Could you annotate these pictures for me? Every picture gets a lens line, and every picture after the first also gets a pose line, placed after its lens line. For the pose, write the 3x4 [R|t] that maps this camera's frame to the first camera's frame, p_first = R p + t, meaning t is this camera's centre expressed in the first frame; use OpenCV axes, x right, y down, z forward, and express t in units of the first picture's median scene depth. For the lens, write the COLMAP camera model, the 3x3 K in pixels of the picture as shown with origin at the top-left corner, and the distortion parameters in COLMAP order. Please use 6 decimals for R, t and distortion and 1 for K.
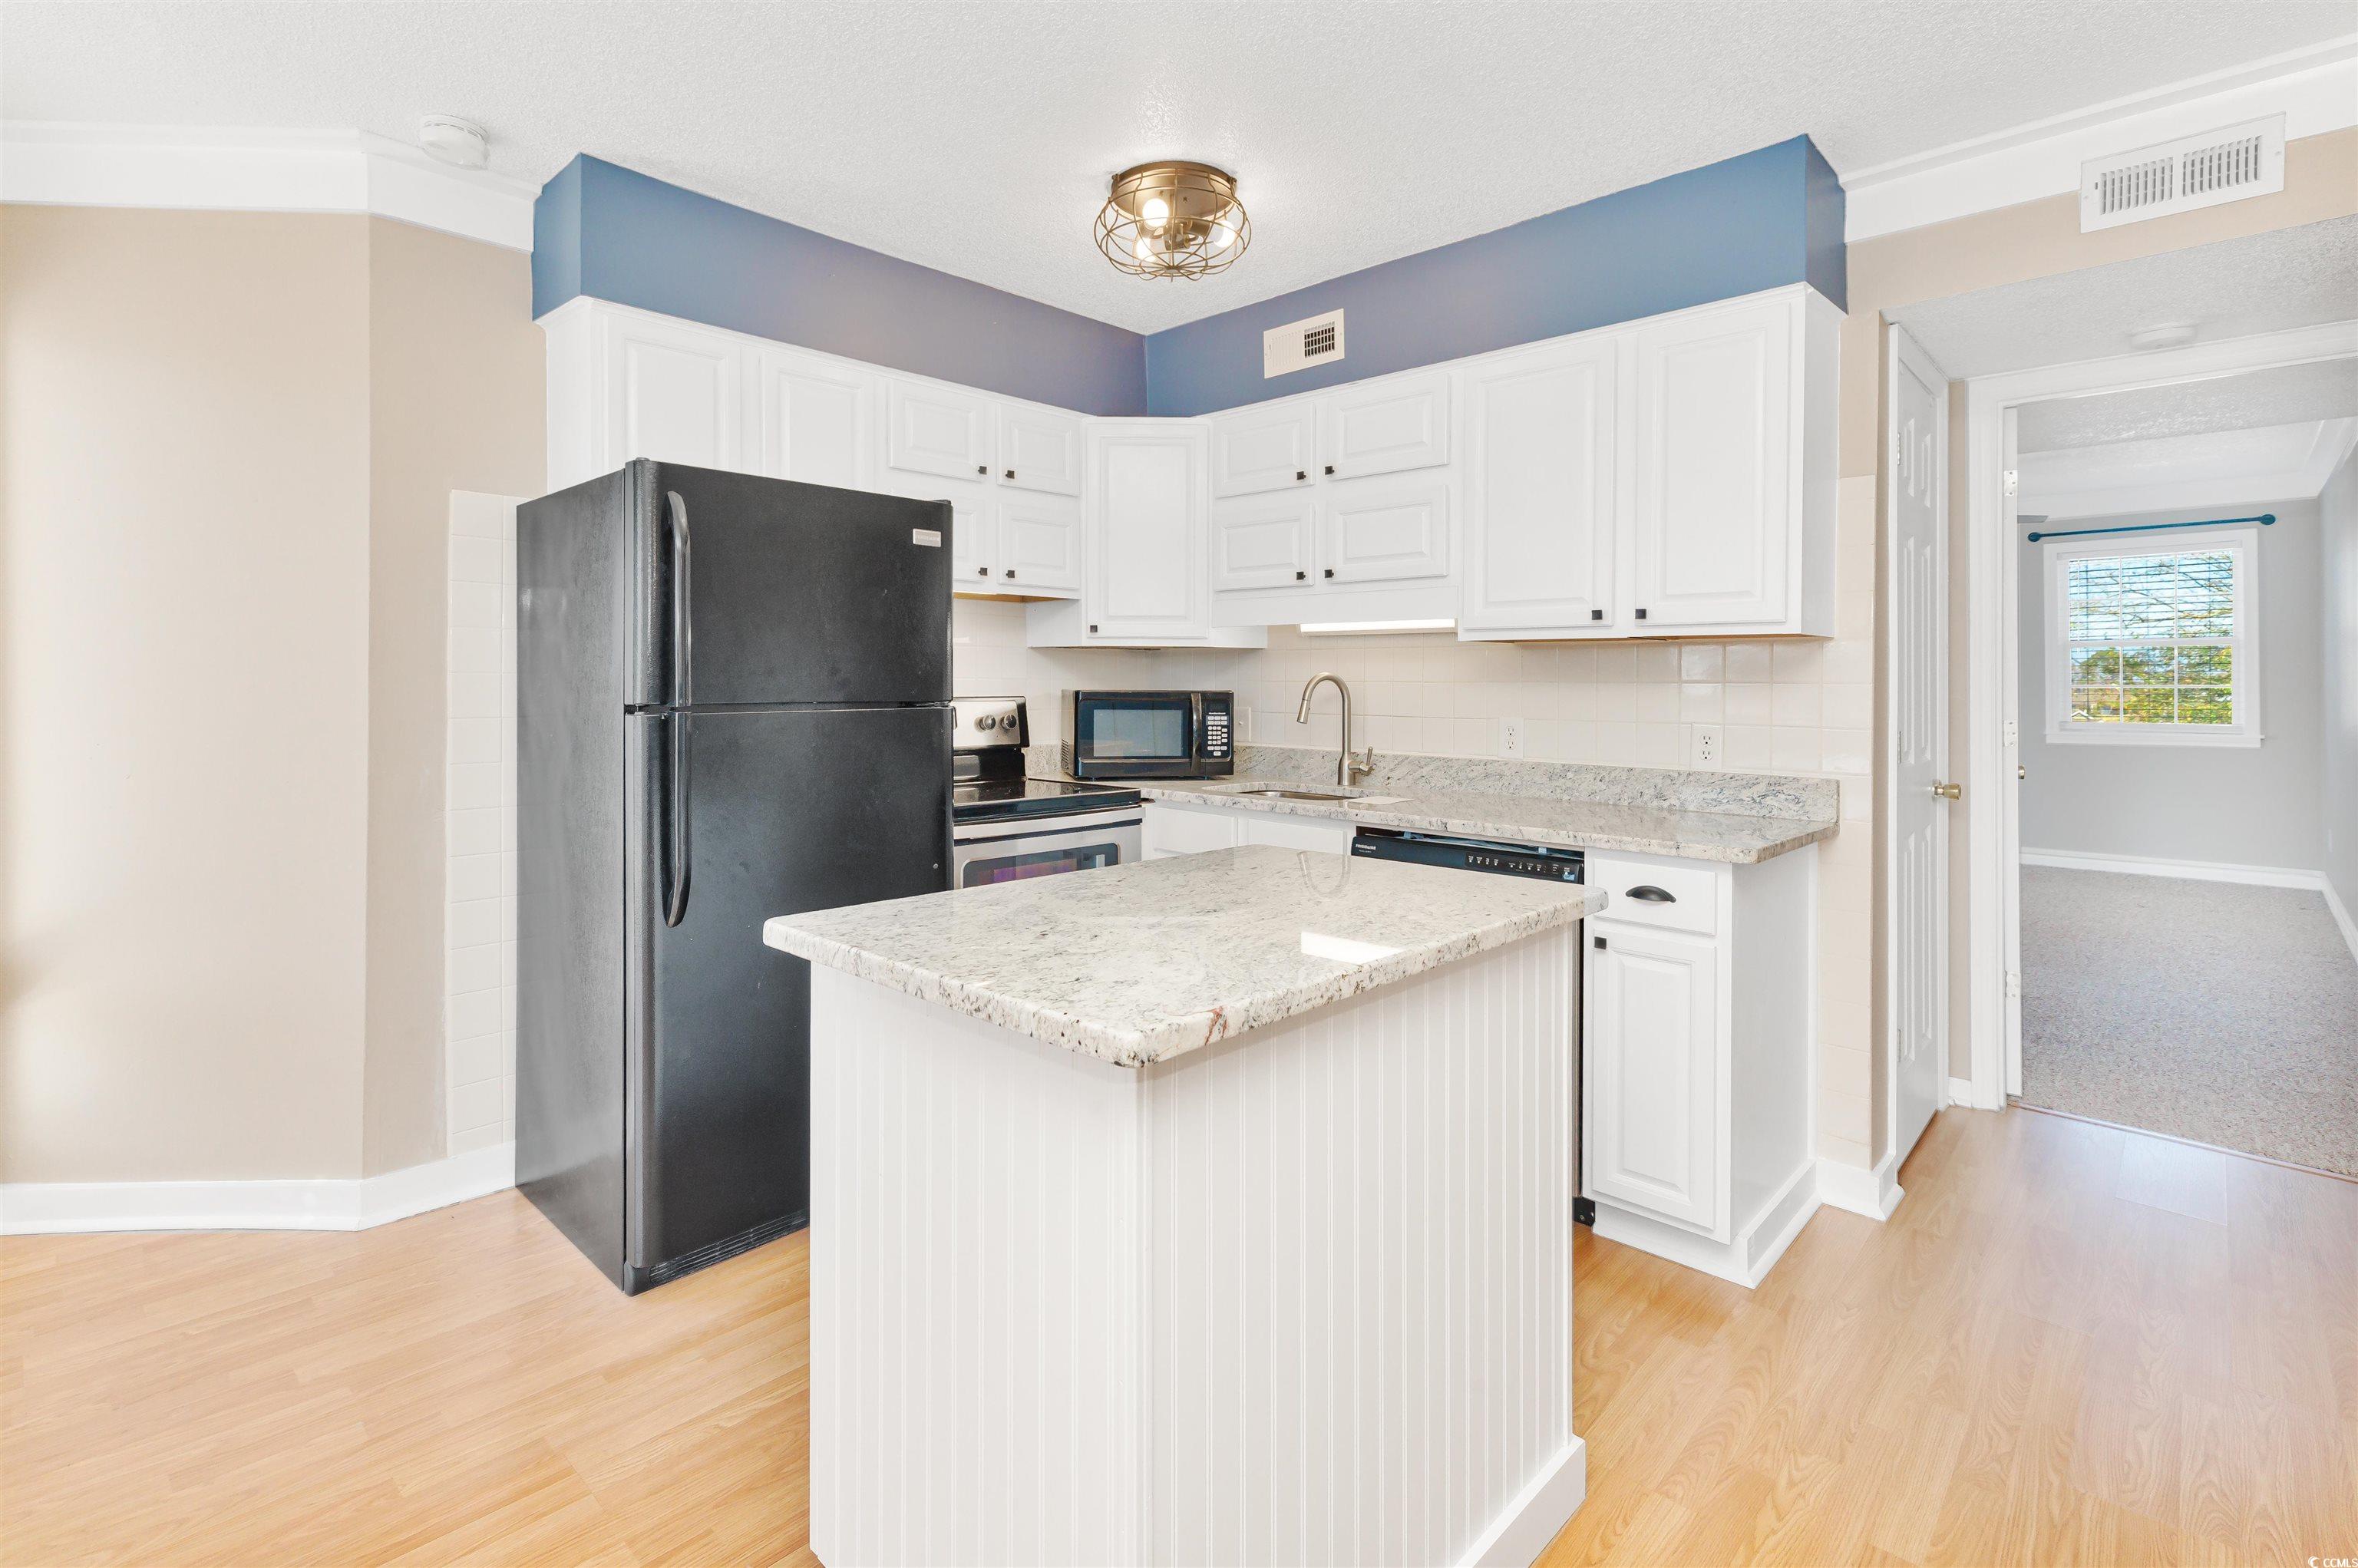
lens RADIAL K [[1068.8, 0, 1172.2], [0, 1068.8, 684.8], [0, 0, 1]] dist [0.000440, 0.000763]
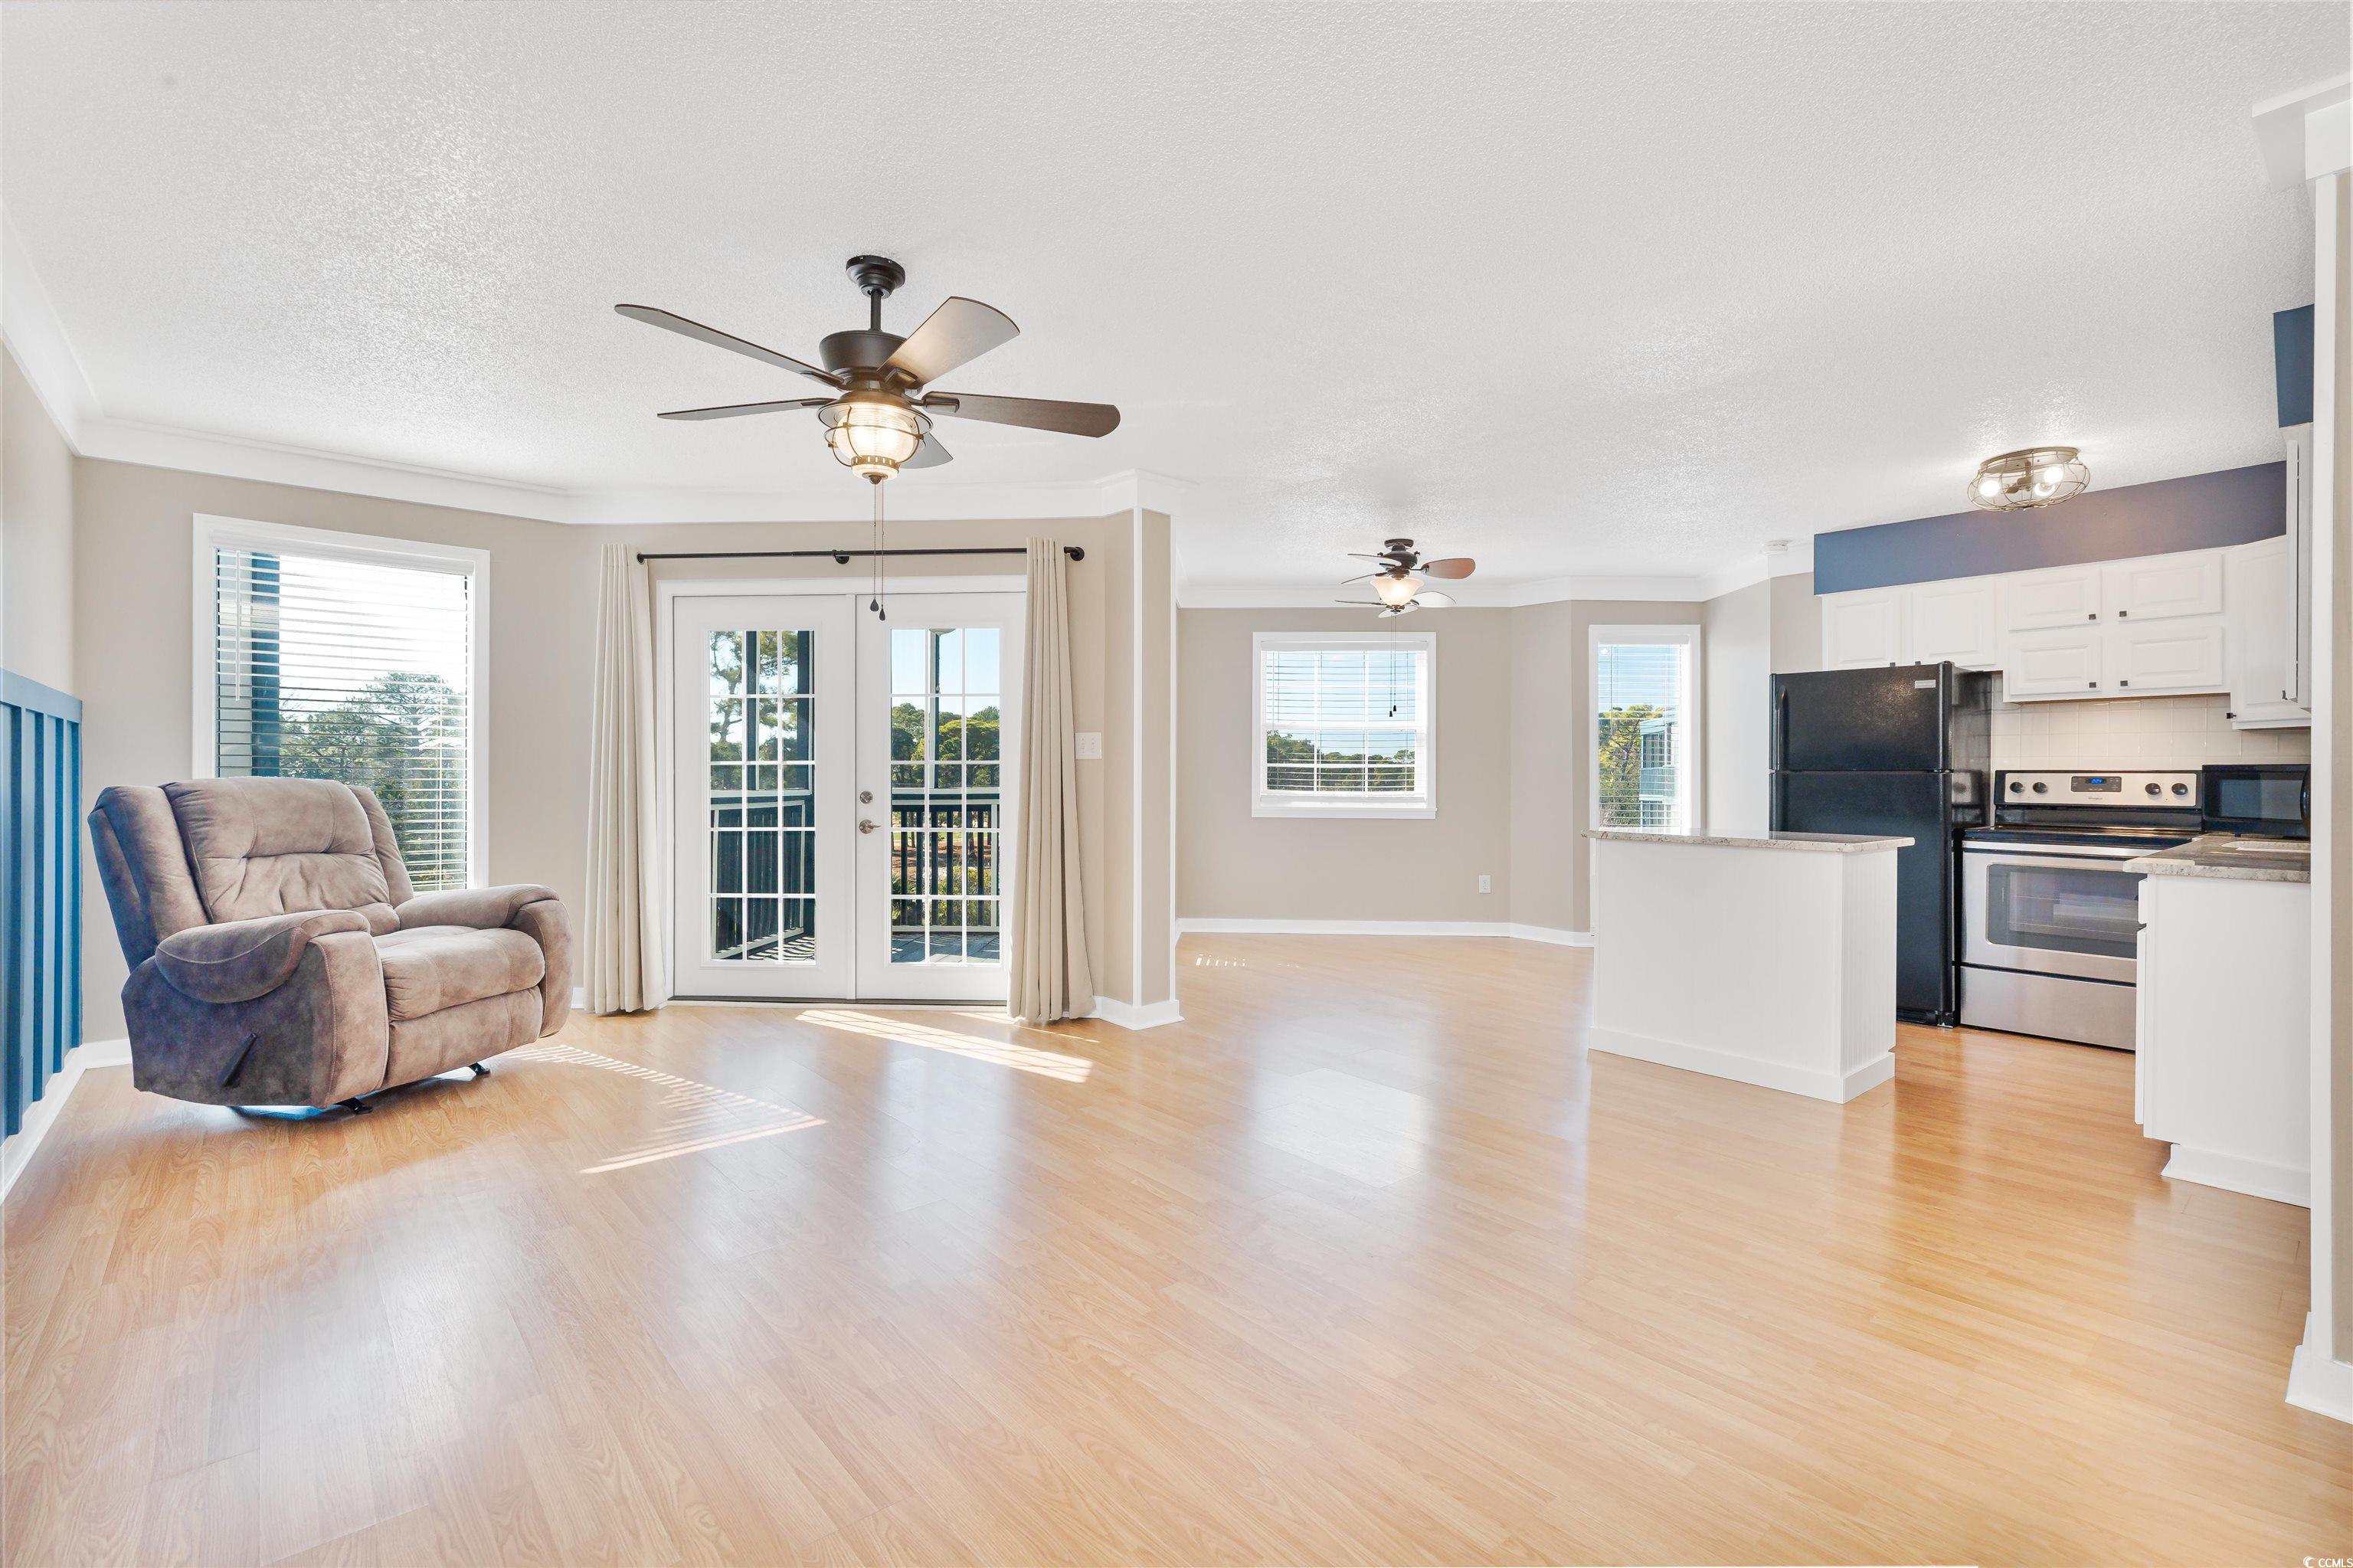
lens RADIAL K [[1066.6, 0, 1162.6], [0, 1066.6, 775.4], [0, 0, 1]] dist [0.000440, 0.000763]
pose [[-0.112842, 0.000252, -0.993613, 1.731978], [-0.006533, 0.999978, 0.000995, 0.032610], [0.993591, 0.006603, -0.112838, -0.139586]]
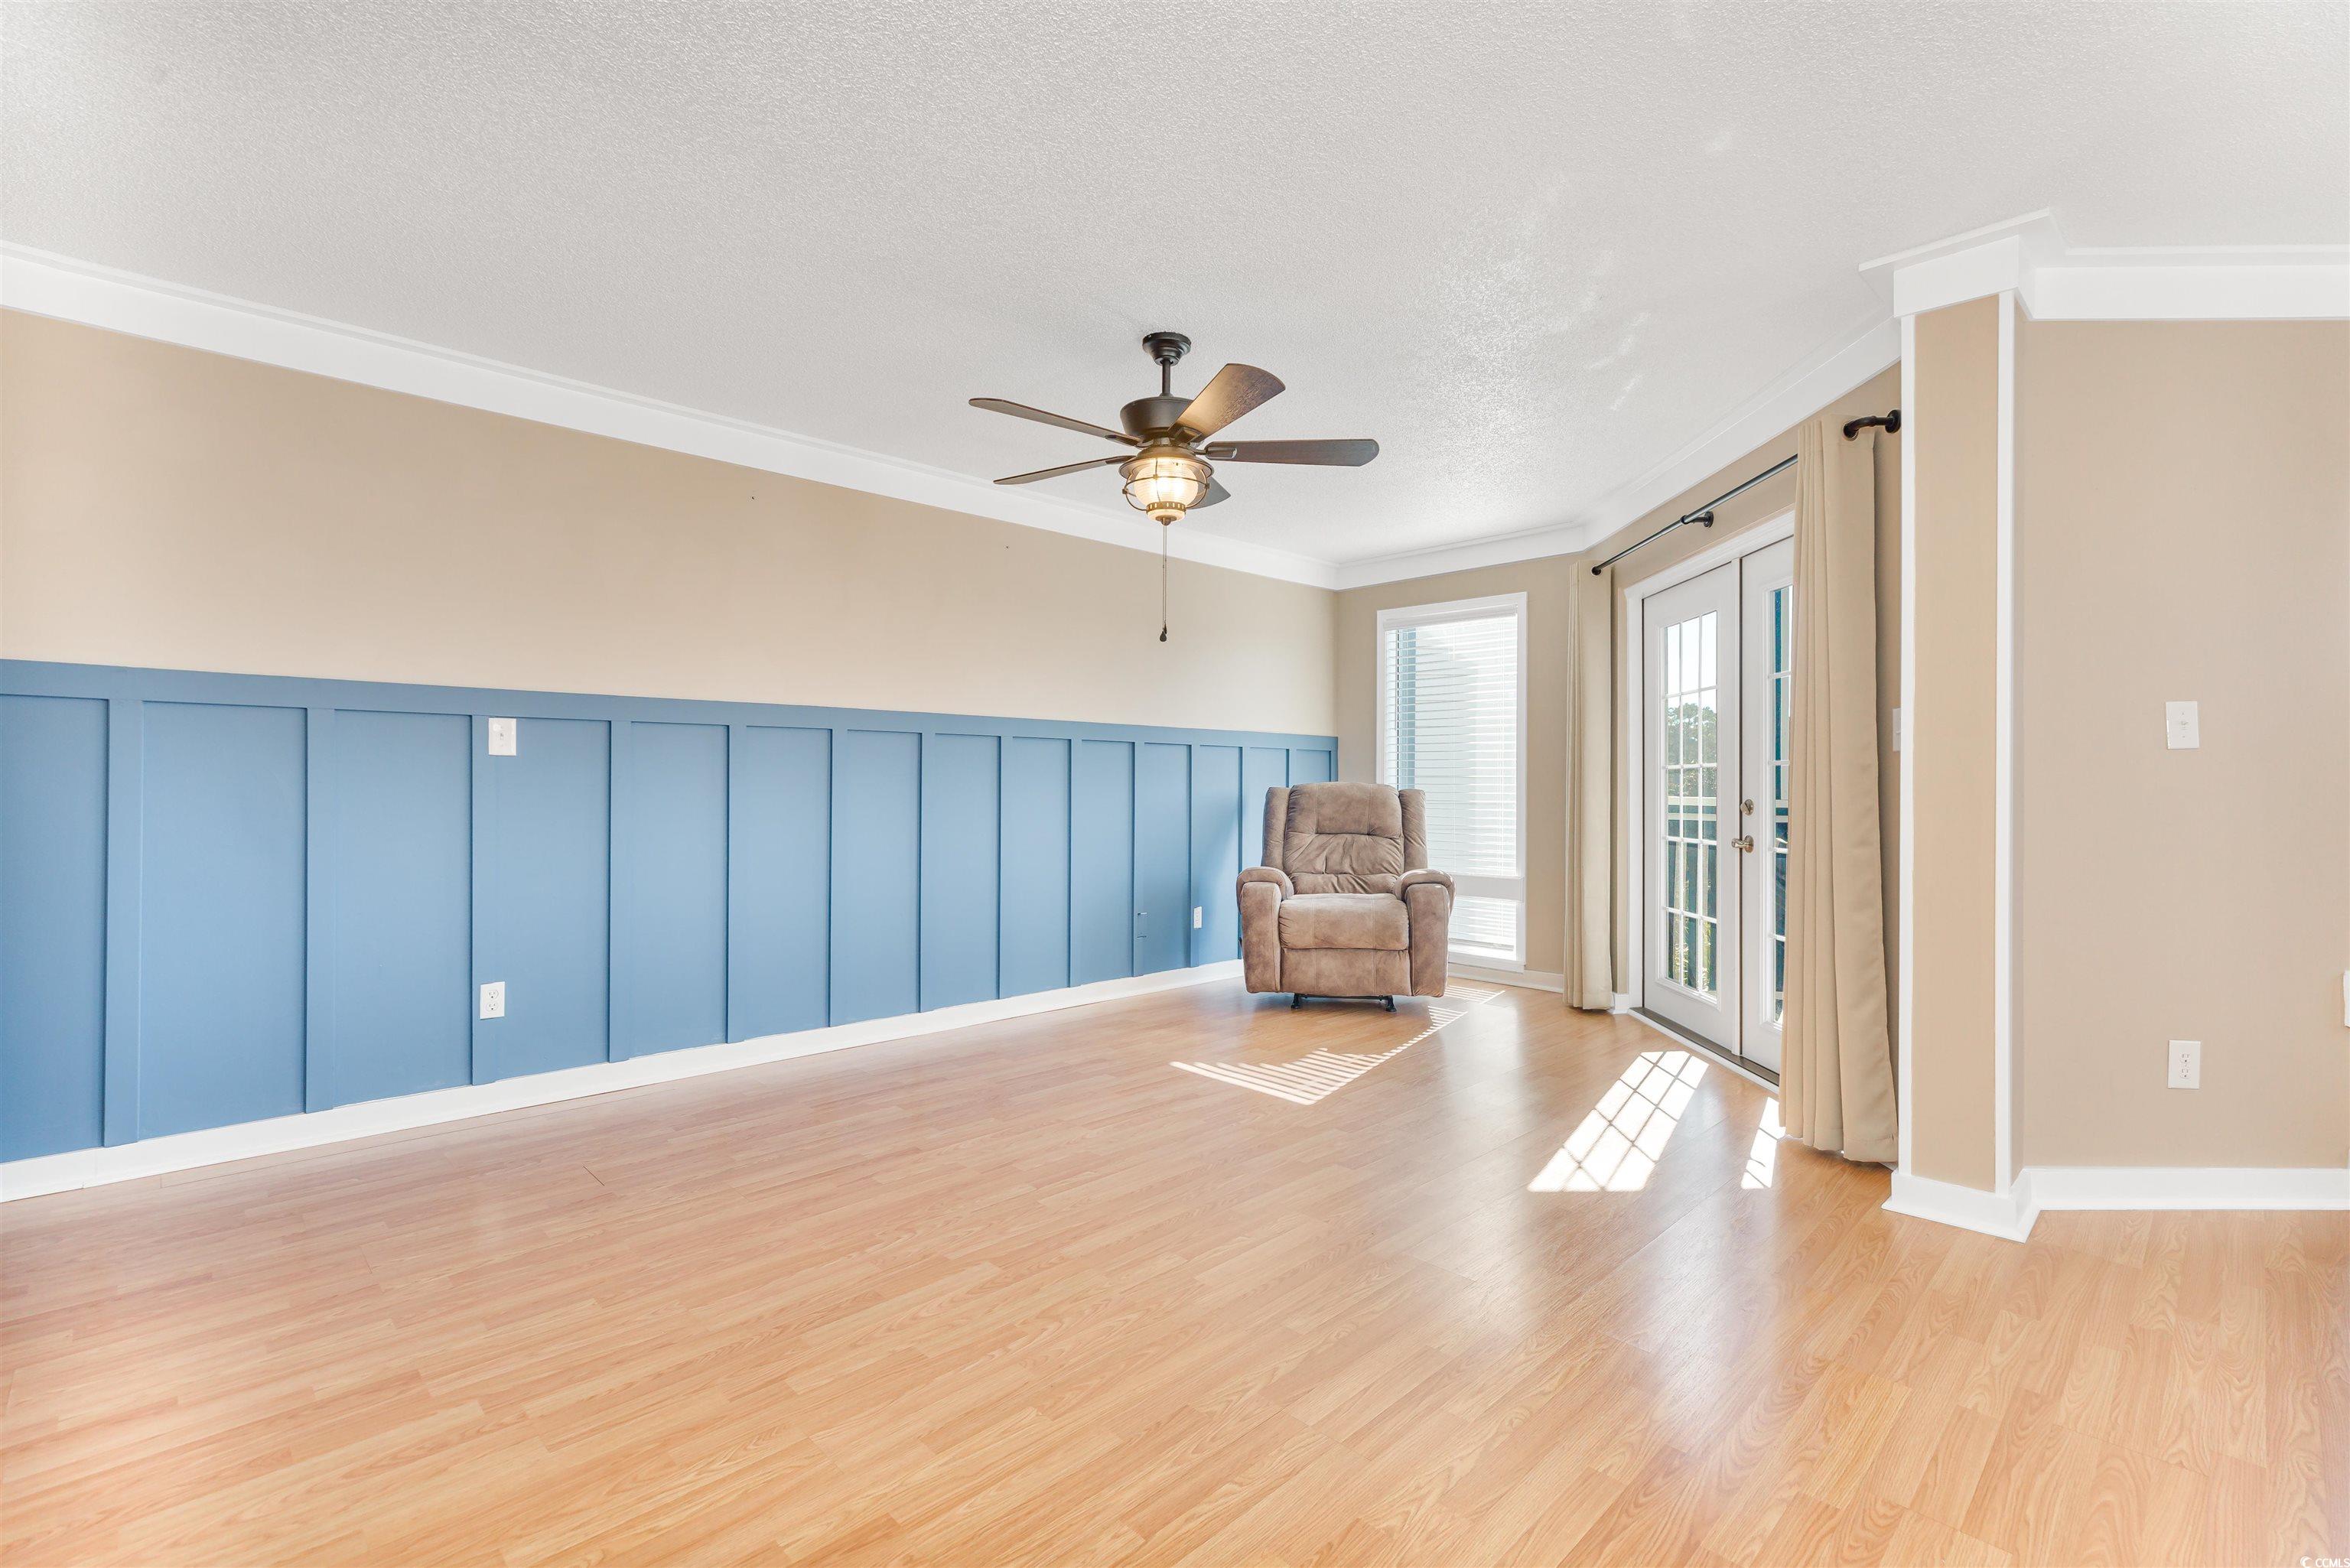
lens RADIAL K [[1065.2, 0, 1201.0], [0, 1065.2, 762.2], [0, 0, 1]] dist [0.000440, 0.000763]
pose [[-0.999687, -0.001603, 0.024980, 0.647099], [-0.002010, 0.999866, -0.016266, 0.039773], [-0.024950, -0.016311, -0.999556, 0.692484]]
